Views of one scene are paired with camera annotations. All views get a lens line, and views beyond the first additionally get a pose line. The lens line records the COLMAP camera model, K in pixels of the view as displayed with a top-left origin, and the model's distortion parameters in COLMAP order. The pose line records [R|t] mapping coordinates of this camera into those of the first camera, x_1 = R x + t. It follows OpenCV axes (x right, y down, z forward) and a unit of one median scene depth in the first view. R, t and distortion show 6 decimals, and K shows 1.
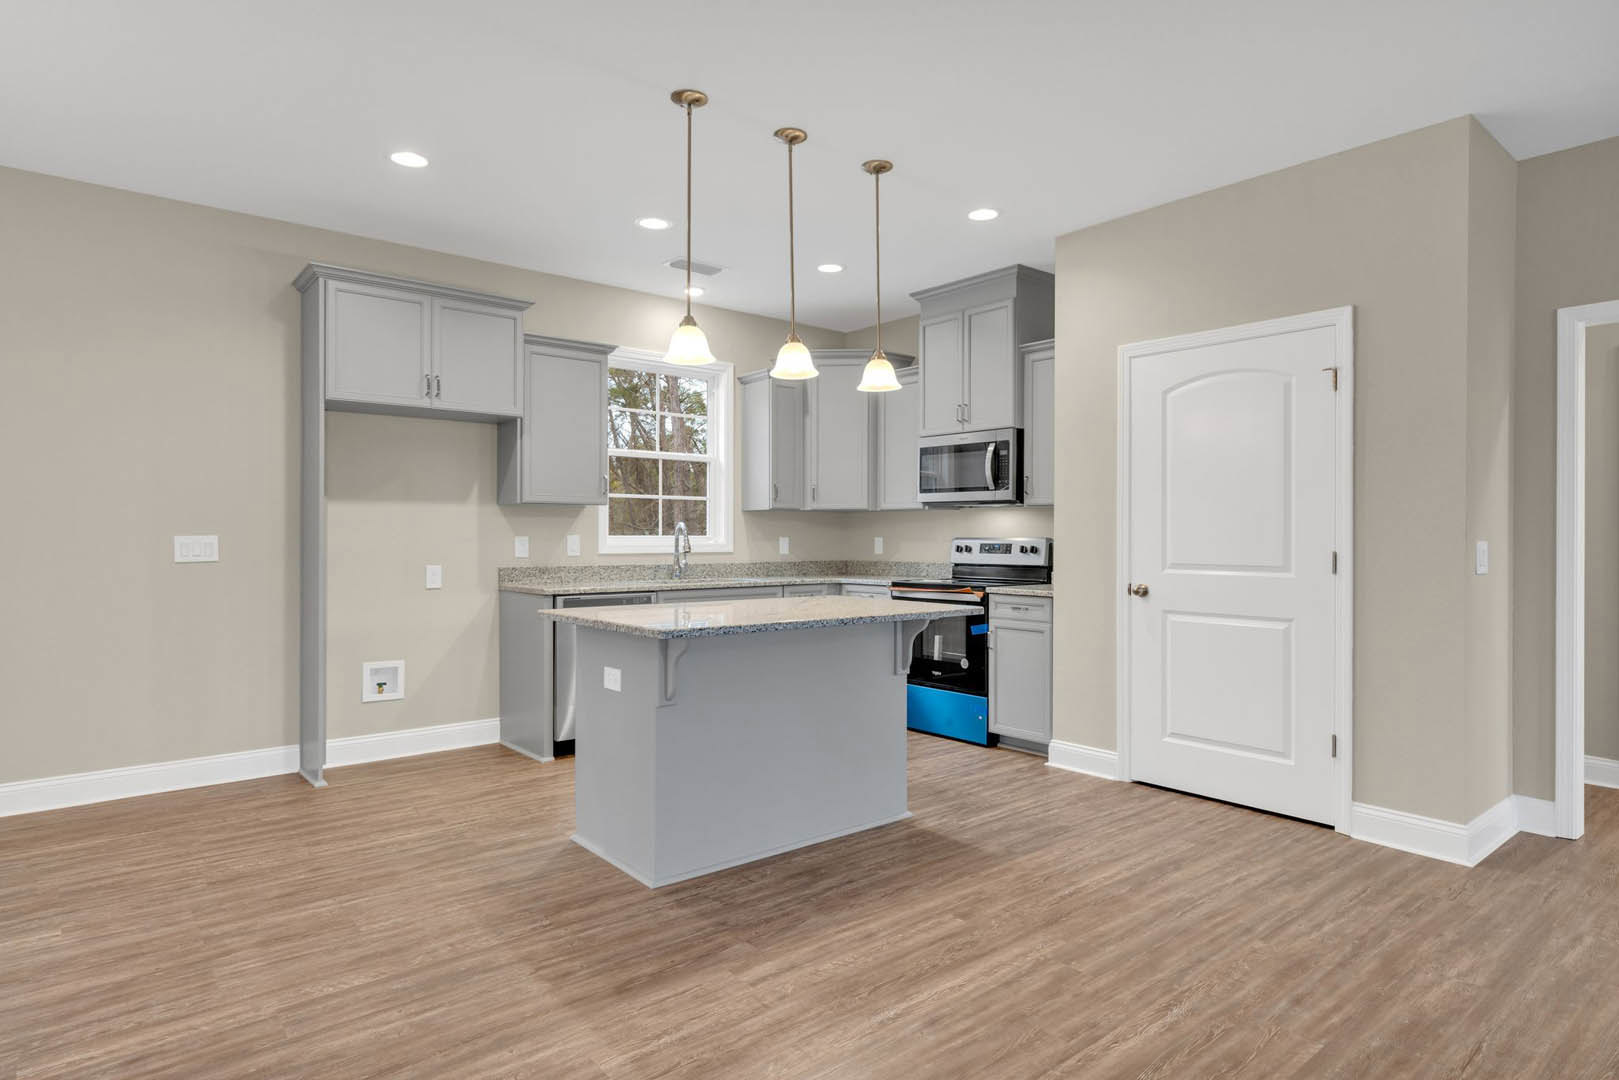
lens RADIAL K [[886.1, 0, 809.5], [0, 886.1, 540.0], [0, 0, 1]] dist [-0.001862, -0.000108]
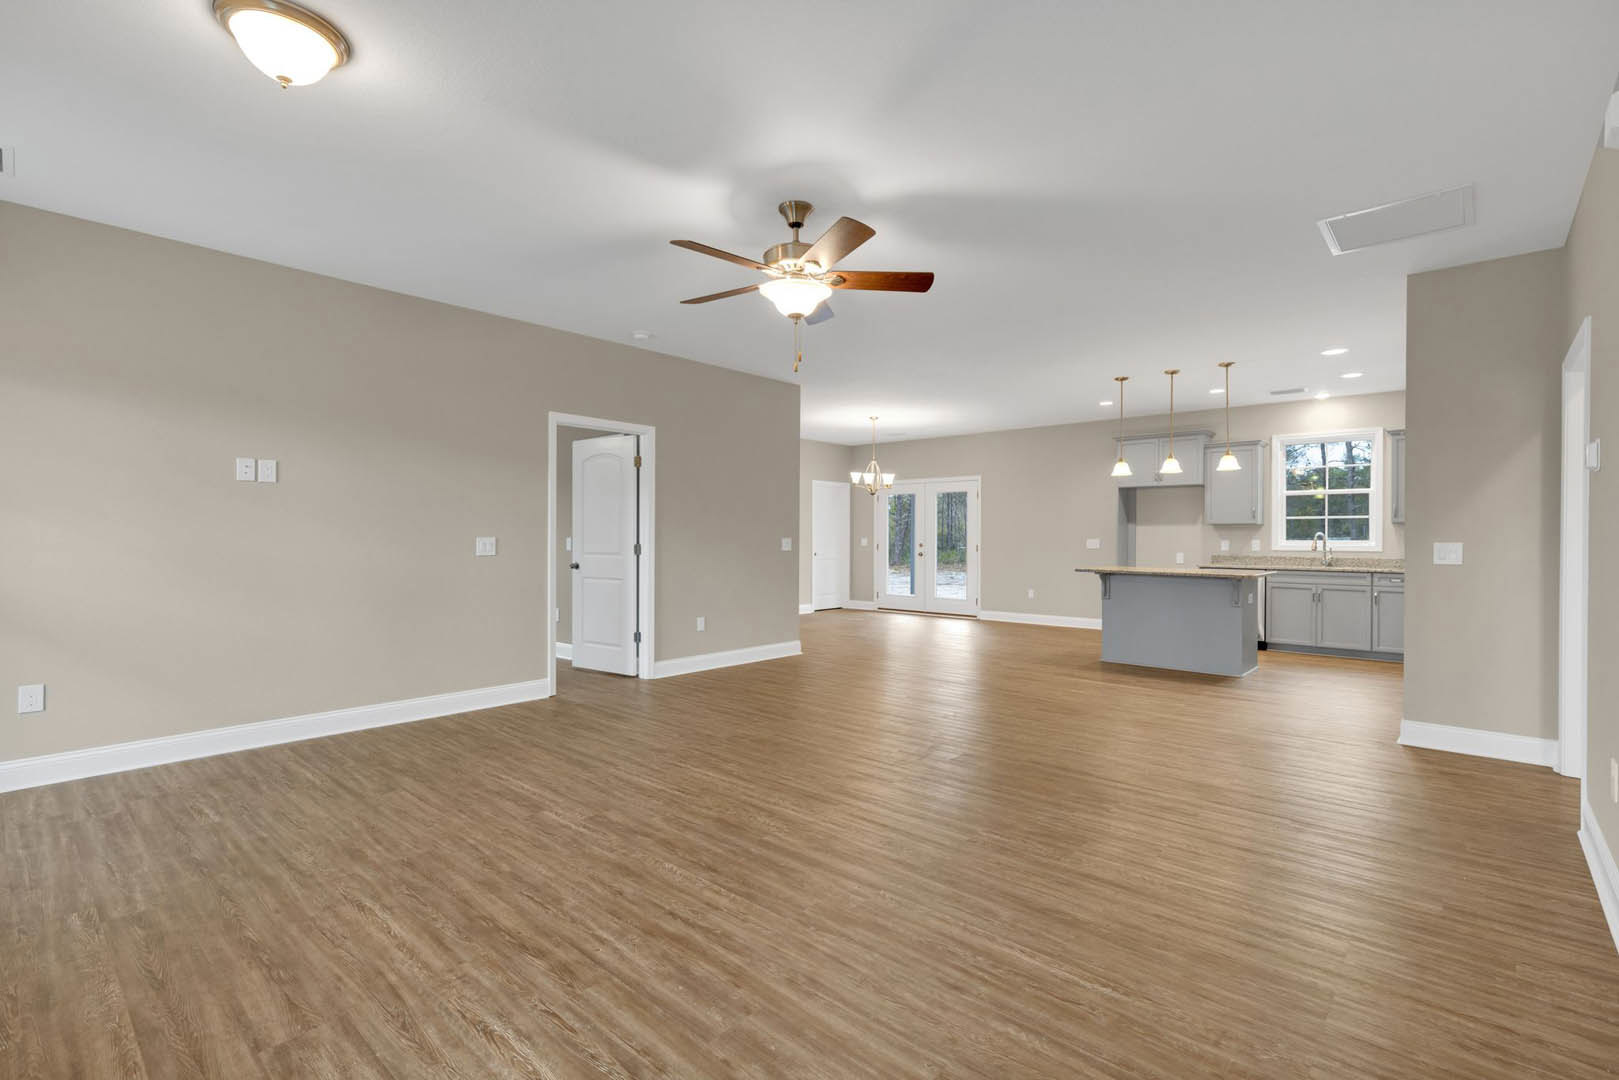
lens RADIAL K [[735.2, 0, 822.0], [0, 735.2, 540.6], [0, 0, 1]] dist [-0.000224, -0.000163]
pose [[0.157915, 0.003564, -0.987446, 1.224748], [-0.012853, 0.999916, 0.001553, 0.005982], [0.987369, 0.012446, 0.157948, -0.176025]]
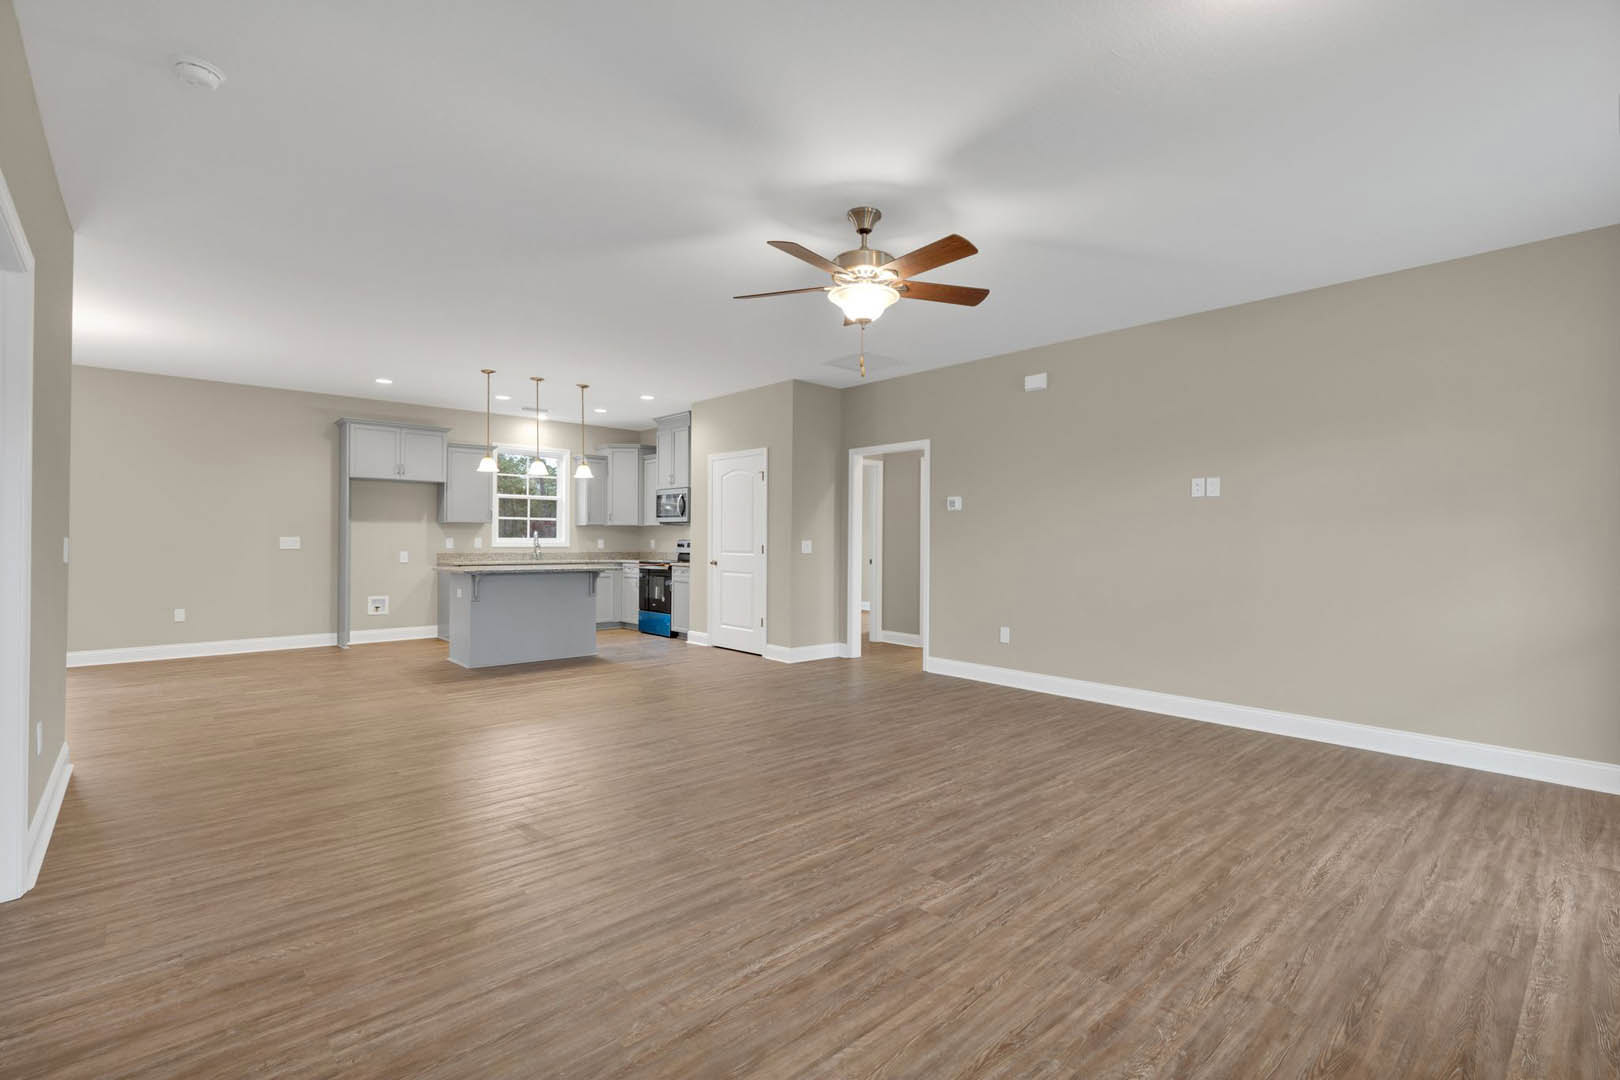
lens RADIAL K [[735.6, 0, 822.5], [0, 735.6, 540.6], [0, 0, 1]] dist [-0.000224, -0.000163]
pose [[0.998863, 0.002943, 0.047588, 0.477638], [-0.002682, 0.999981, -0.005545, 0.008827], [-0.047604, 0.005411, 0.998852, -0.779987]]
